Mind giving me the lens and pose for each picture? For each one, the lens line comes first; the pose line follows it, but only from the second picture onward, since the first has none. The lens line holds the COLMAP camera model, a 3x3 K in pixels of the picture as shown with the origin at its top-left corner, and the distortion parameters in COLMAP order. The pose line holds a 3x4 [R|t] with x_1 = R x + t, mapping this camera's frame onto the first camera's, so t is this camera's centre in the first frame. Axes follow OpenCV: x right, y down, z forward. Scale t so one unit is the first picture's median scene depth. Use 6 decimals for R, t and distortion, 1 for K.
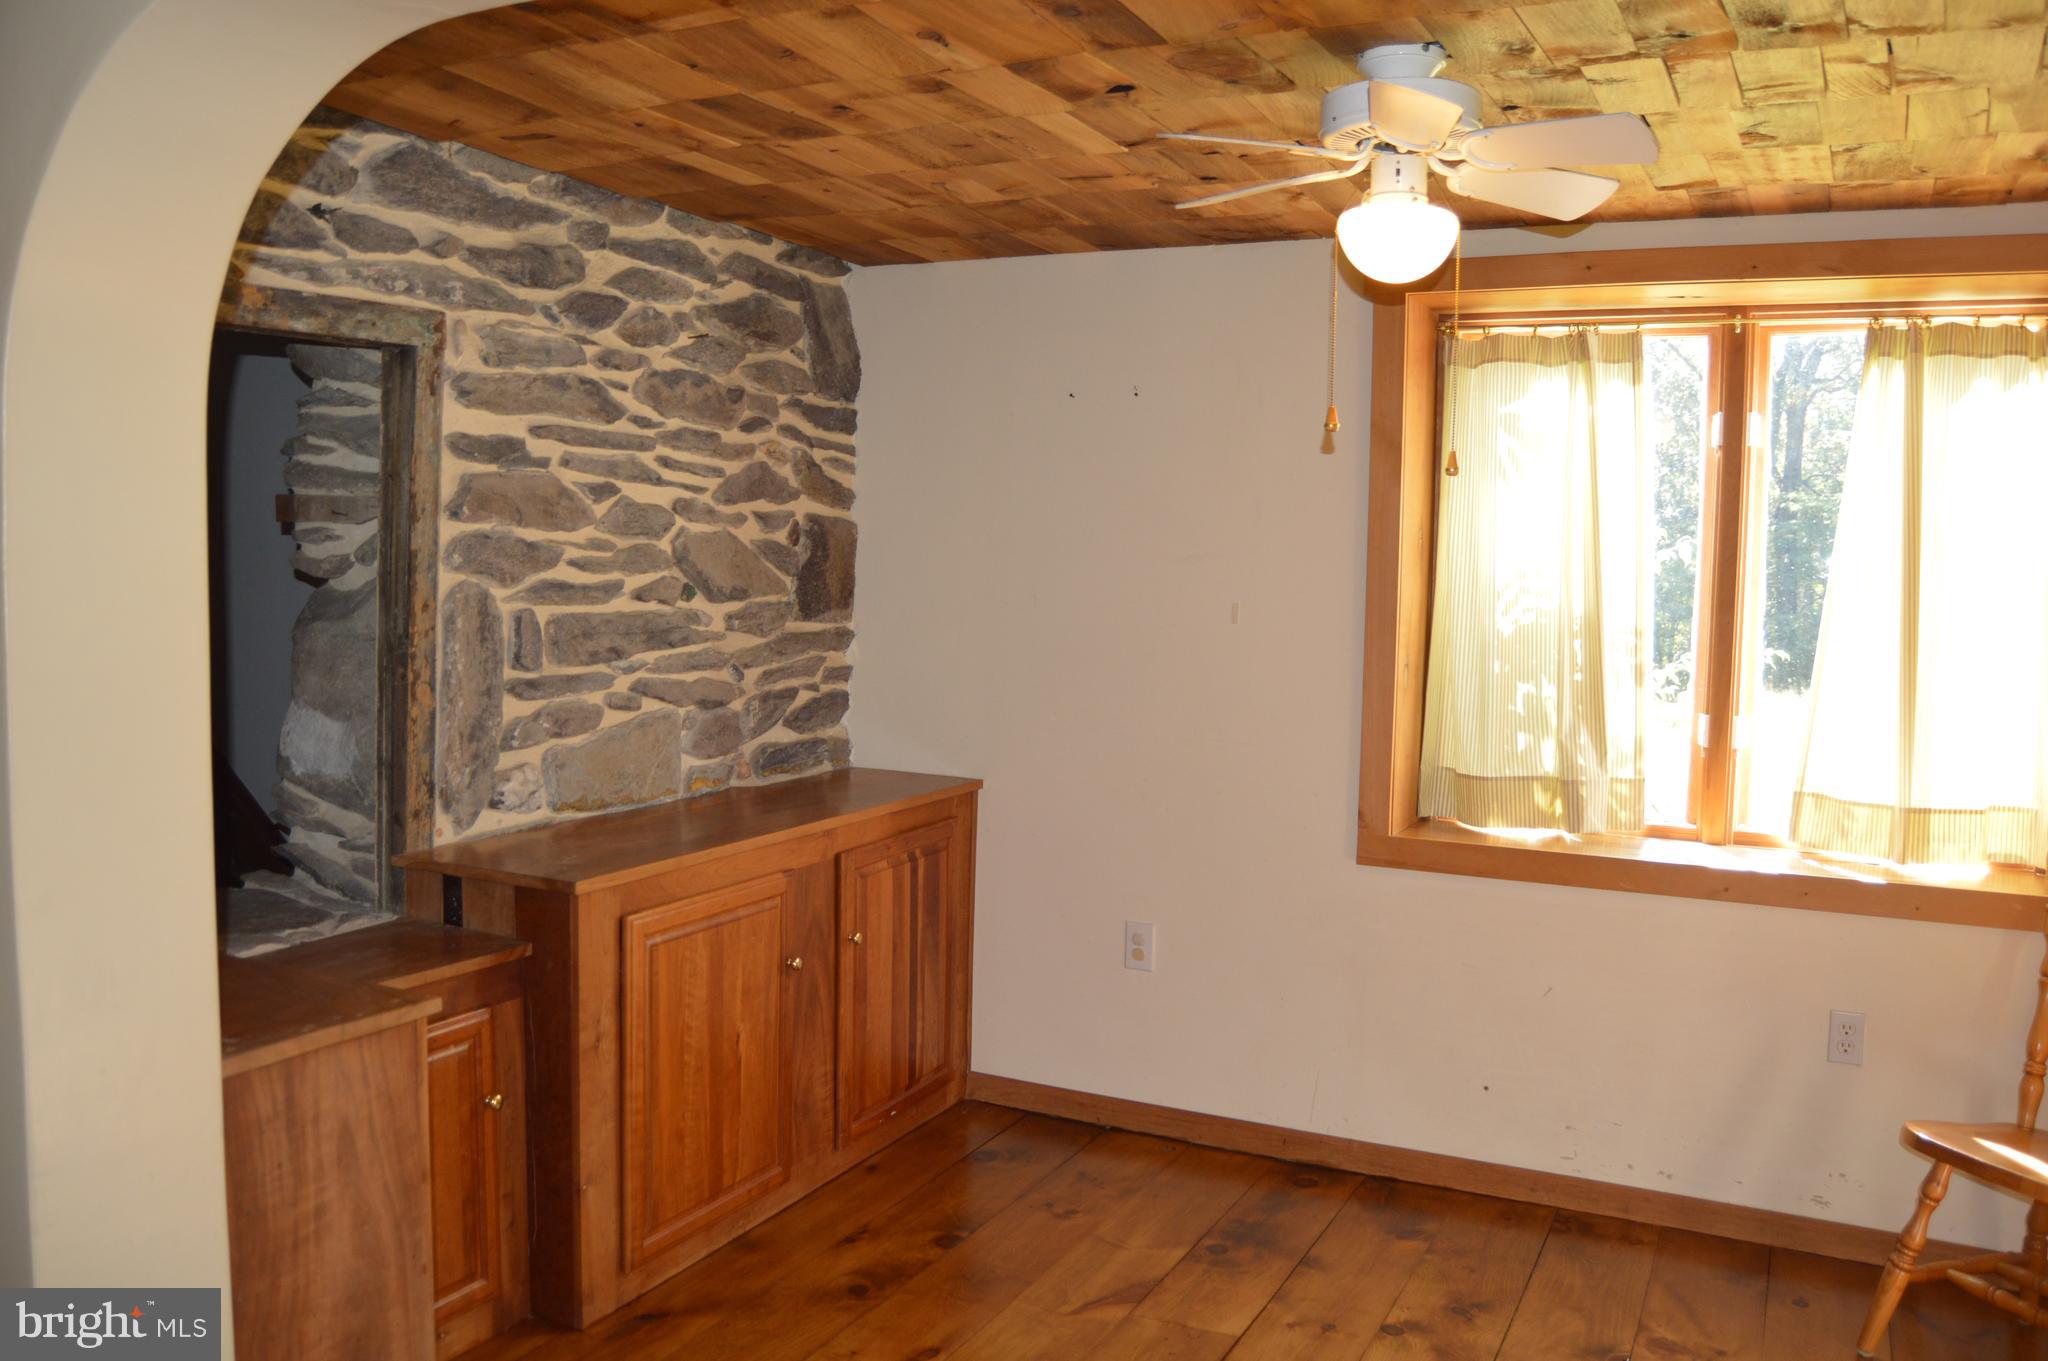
lens RADIAL K [[1610.6, 0, 1027.7], [0, 1610.6, 678.0], [0, 0, 1]] dist [-0.087591, 0.029847]
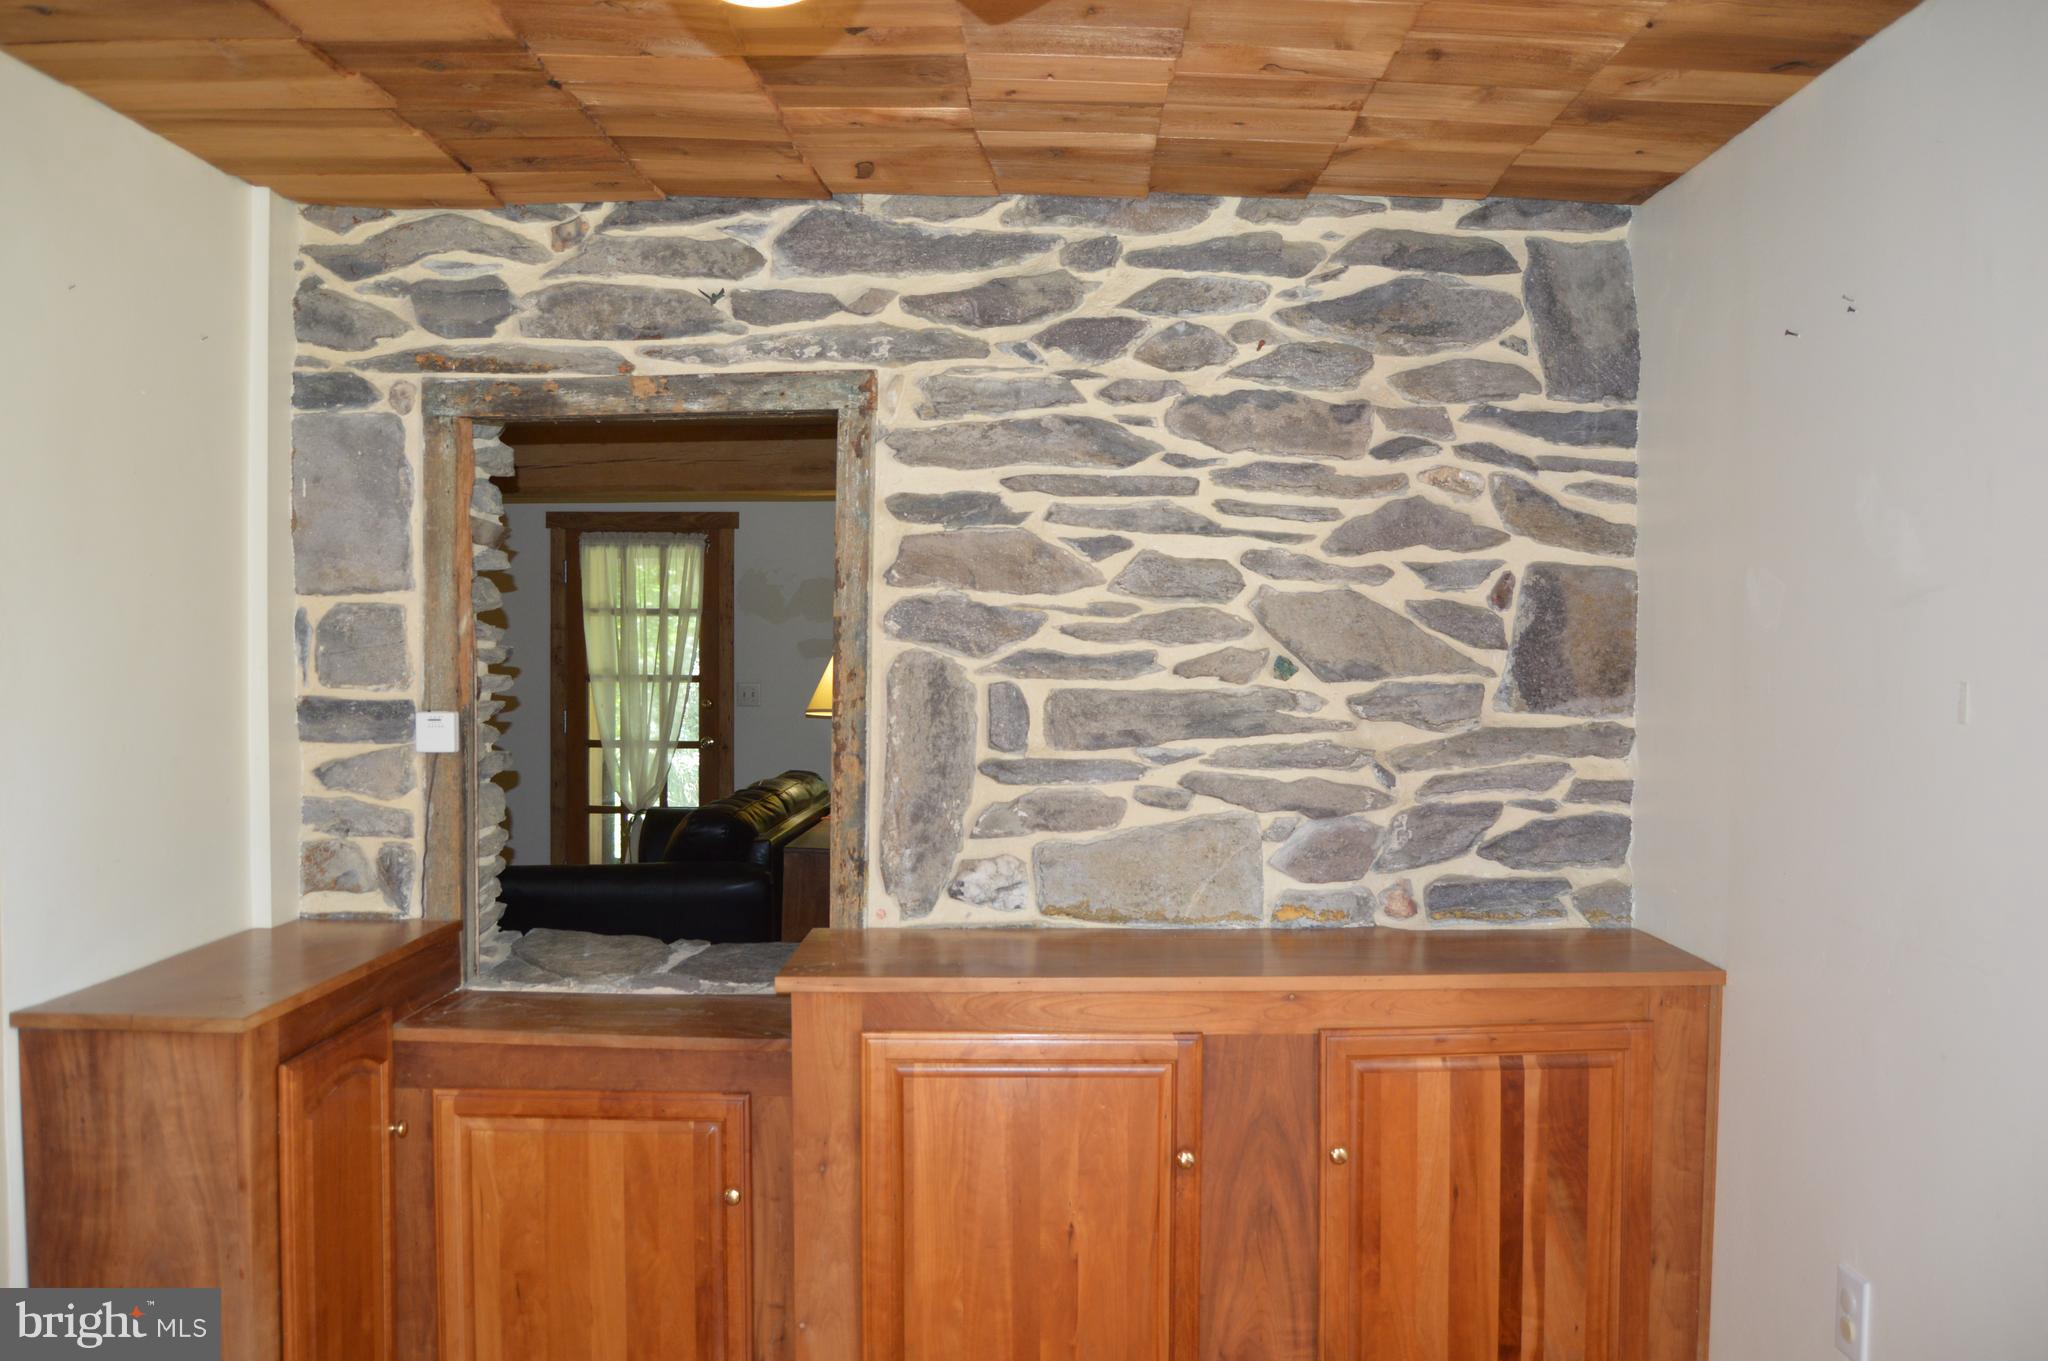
lens RADIAL K [[1610.6, 0, 1028.0], [0, 1610.6, 678.0], [0, 0, 1]] dist [-0.087591, 0.029847]
pose [[0.454240, -0.004888, -0.890866, 0.478291], [-0.063122, 0.997295, -0.037657, -0.011689], [0.888640, 0.073338, 0.452703, 0.577989]]
